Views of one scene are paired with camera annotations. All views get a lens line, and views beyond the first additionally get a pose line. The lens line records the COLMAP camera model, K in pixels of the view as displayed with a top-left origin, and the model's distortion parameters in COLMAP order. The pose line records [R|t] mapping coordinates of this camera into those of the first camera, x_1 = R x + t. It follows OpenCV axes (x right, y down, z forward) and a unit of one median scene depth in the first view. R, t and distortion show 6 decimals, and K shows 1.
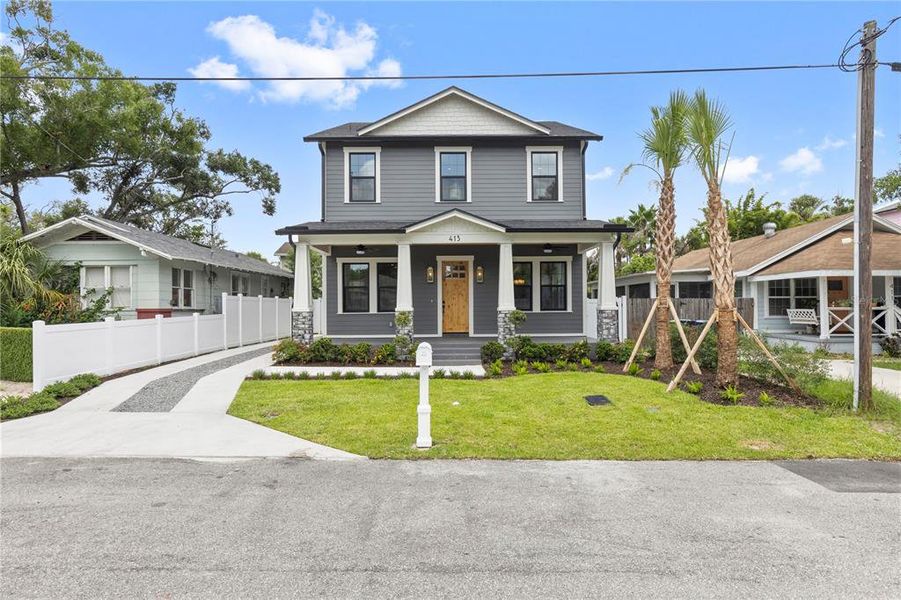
lens RADIAL K [[425.2, 0, 451.7], [0, 425.2, 304.3], [0, 0, 1]] dist [0.000076, -0.000604]
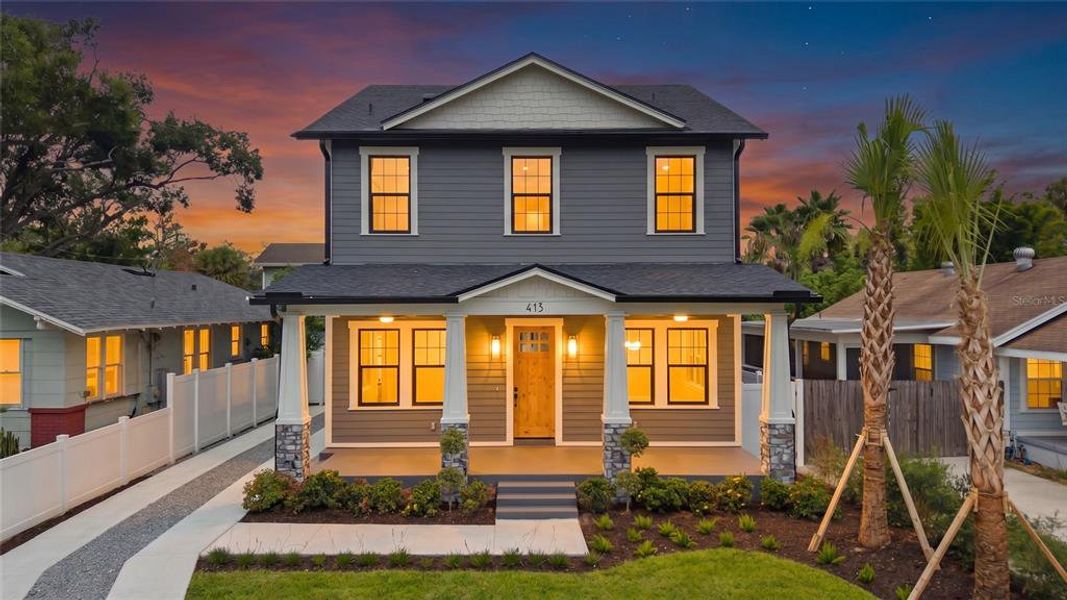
lens RADIAL K [[631.0, 0, 519.4], [0, 631.0, 302.1], [0, 0, 1]] dist [0.033273, -0.031982]
pose [[0.999985, 0.004888, -0.002354, -0.011677], [-0.004888, 0.999988, -0.000062, -0.138279], [0.002353, 0.000074, 0.999997, 0.052365]]
